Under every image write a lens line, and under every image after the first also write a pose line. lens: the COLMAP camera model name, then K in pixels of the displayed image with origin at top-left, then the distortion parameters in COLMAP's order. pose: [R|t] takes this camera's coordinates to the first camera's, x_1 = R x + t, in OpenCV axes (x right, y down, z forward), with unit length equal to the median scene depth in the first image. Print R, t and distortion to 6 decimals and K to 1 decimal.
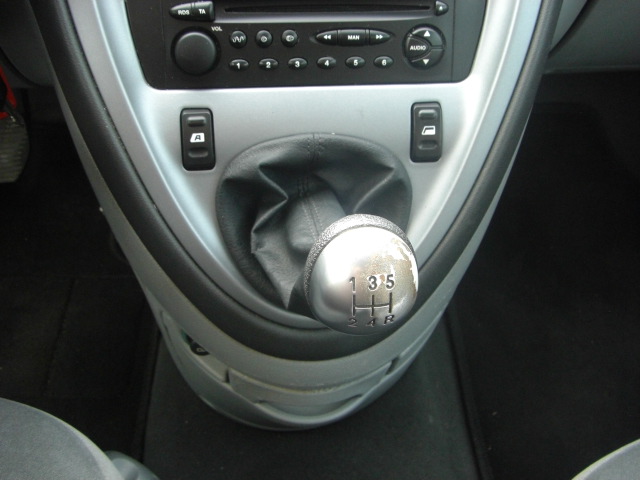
lens RADIAL K [[715.6, 0, 320.0], [0, 715.6, 240.0], [0, 0, 1]] dist [-0.205901, 0.176161]
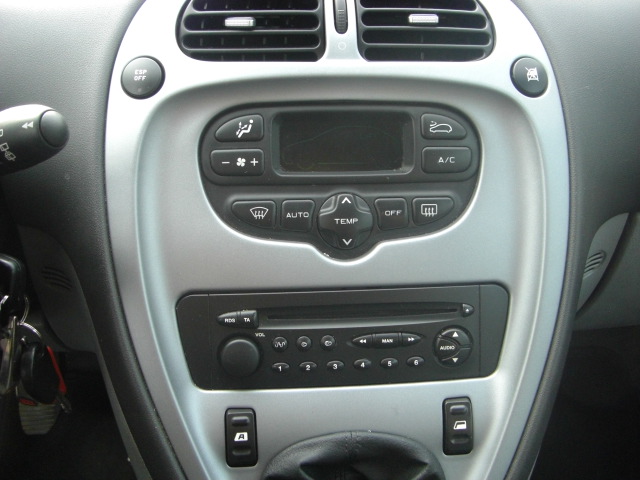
lens RADIAL K [[715.6, 0, 320.0], [0, 715.6, 240.0], [0, 0, 1]] dist [-0.205901, 0.176161]
pose [[0.999577, -0.013879, -0.025562, -0.024646], [0.005435, 0.952463, -0.304605, -0.103135], [0.028575, 0.304337, 0.952136, -0.081097]]
